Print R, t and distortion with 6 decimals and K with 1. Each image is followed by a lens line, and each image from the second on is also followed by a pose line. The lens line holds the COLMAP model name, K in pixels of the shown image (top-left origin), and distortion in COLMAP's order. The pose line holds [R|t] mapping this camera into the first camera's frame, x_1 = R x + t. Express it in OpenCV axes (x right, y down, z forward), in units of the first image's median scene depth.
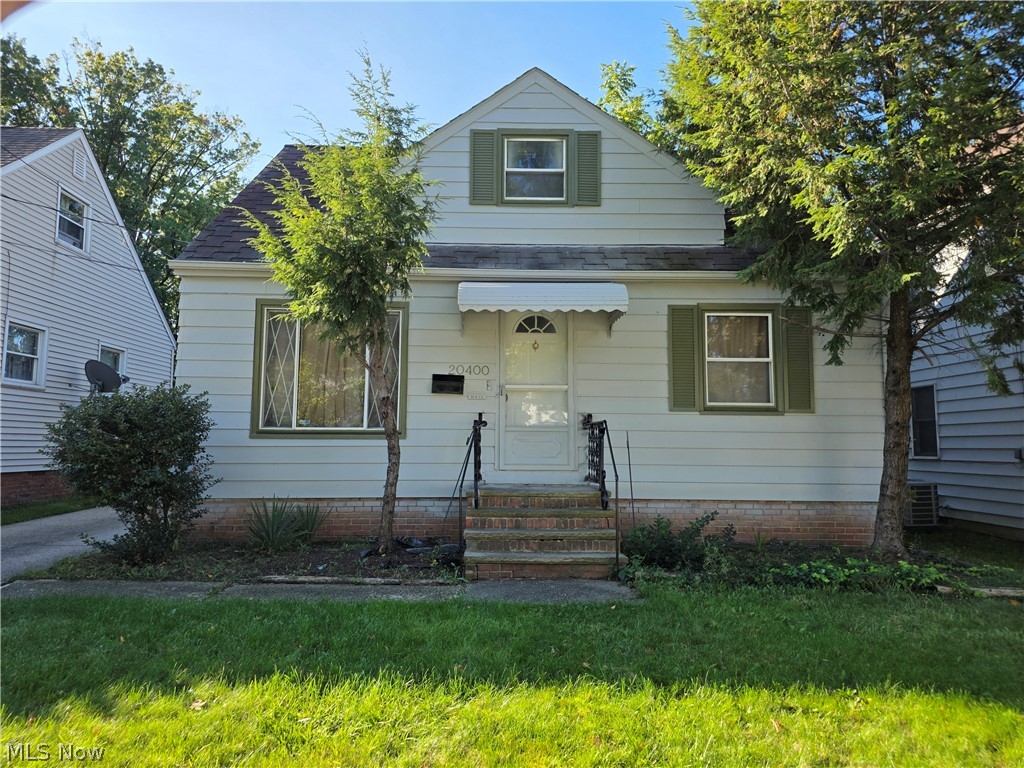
lens RADIAL K [[663.8, 0, 517.2], [0, 663.8, 388.5], [0, 0, 1]] dist [0.100276, -0.078437]
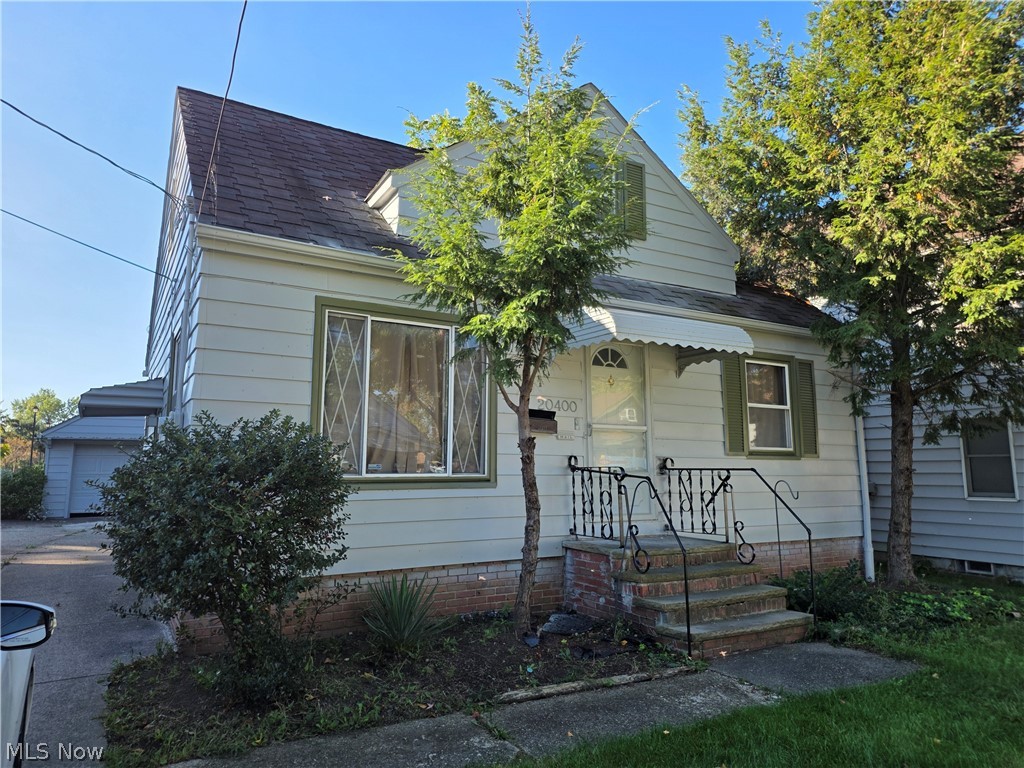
lens RADIAL K [[674.0, 0, 512.3], [0, 674.0, 370.4], [0, 0, 1]] dist [0.029185, 0.000057]
pose [[0.877124, 0.066070, 0.475697, -0.541603], [-0.037874, 0.996923, -0.068628, -0.010977], [-0.478768, 0.042179, 0.876928, 0.260720]]
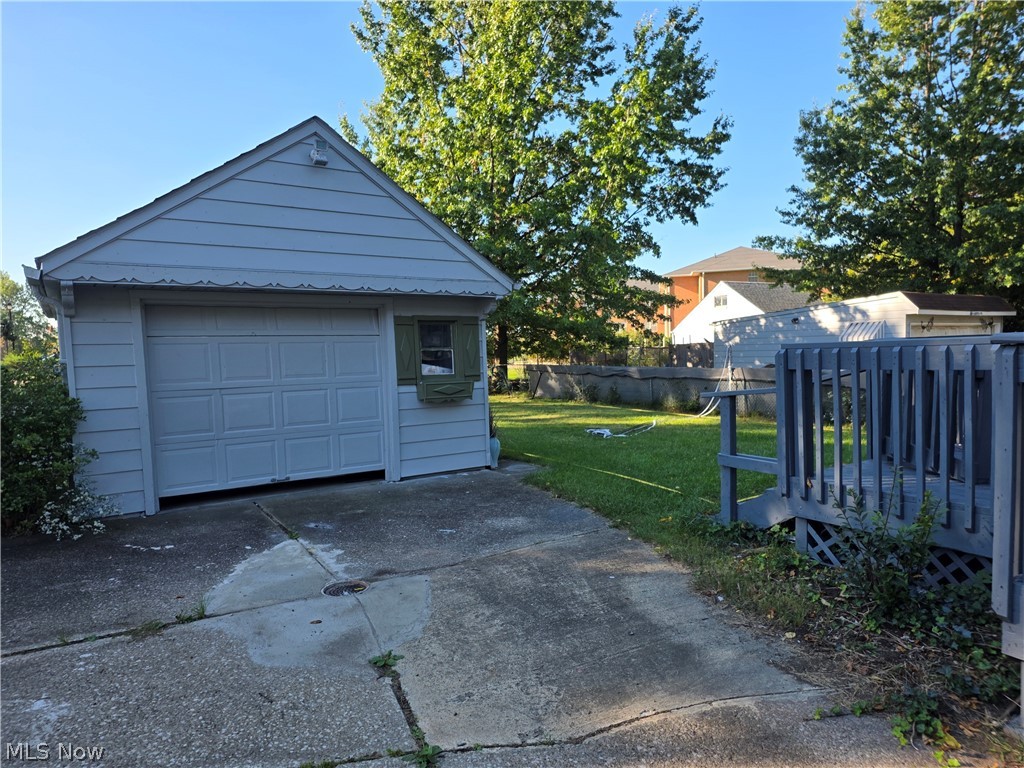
lens RADIAL K [[663.8, 0, 517.2], [0, 663.8, 388.5], [0, 0, 1]] dist [0.100276, -0.078437]
pose [[0.855985, -0.058260, 0.513707, -0.768897], [-0.013846, 0.990691, 0.135426, 0.124851], [-0.516815, -0.123035, 0.847210, 2.159820]]
